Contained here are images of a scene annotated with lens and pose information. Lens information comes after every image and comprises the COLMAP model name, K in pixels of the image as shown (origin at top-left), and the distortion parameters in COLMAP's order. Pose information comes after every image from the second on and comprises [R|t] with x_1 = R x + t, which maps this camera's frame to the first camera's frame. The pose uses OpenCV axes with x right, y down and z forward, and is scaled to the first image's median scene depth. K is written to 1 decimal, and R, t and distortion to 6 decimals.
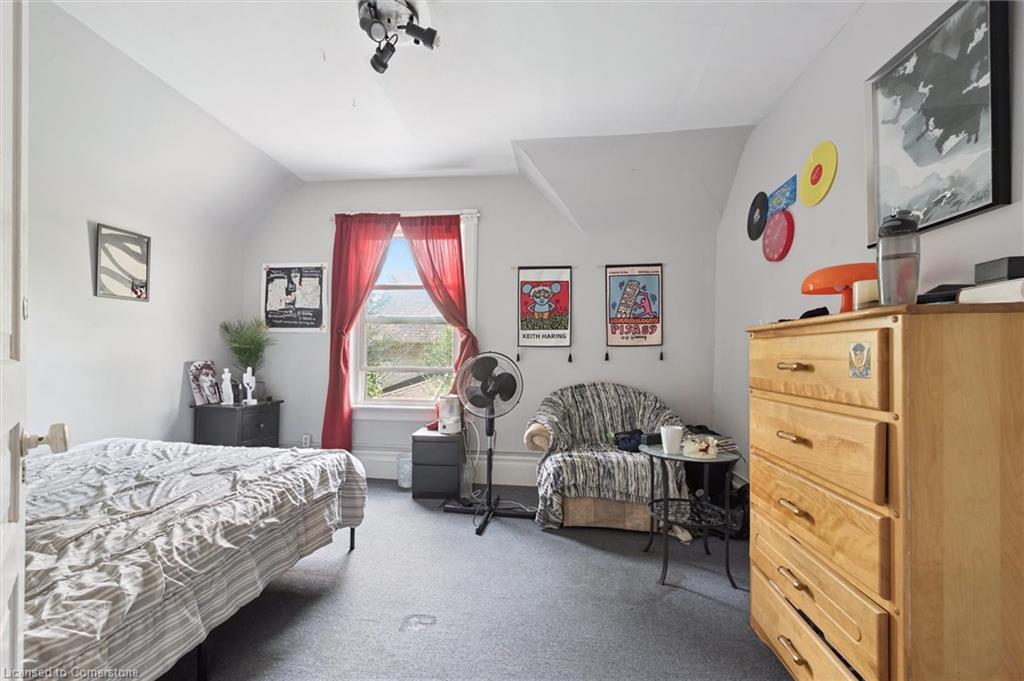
lens RADIAL K [[410.1, 0, 514.0], [0, 410.1, 336.4], [0, 0, 1]] dist [-0.002850, -0.000223]
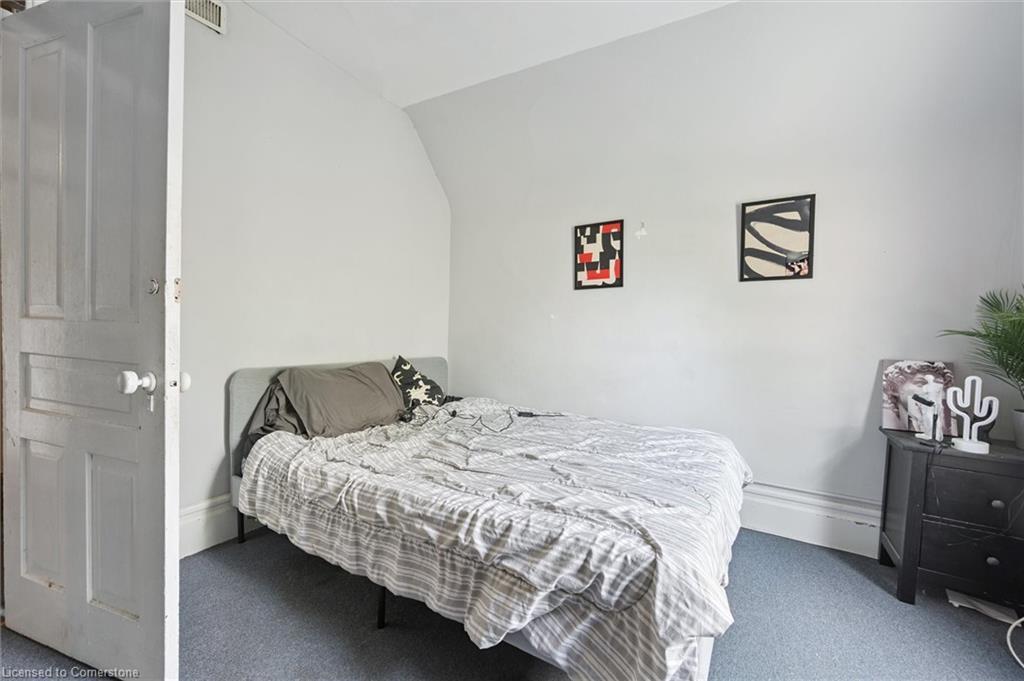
lens RADIAL K [[410.1, 0, 511.7], [0, 410.1, 341.6], [0, 0, 1]] dist [-0.002850, -0.000223]
pose [[-0.405260, -0.005111, -0.914187, 0.050920], [0.000531, 0.999983, -0.005825, 0.041286], [0.914201, -0.002846, -0.405251, 0.812571]]
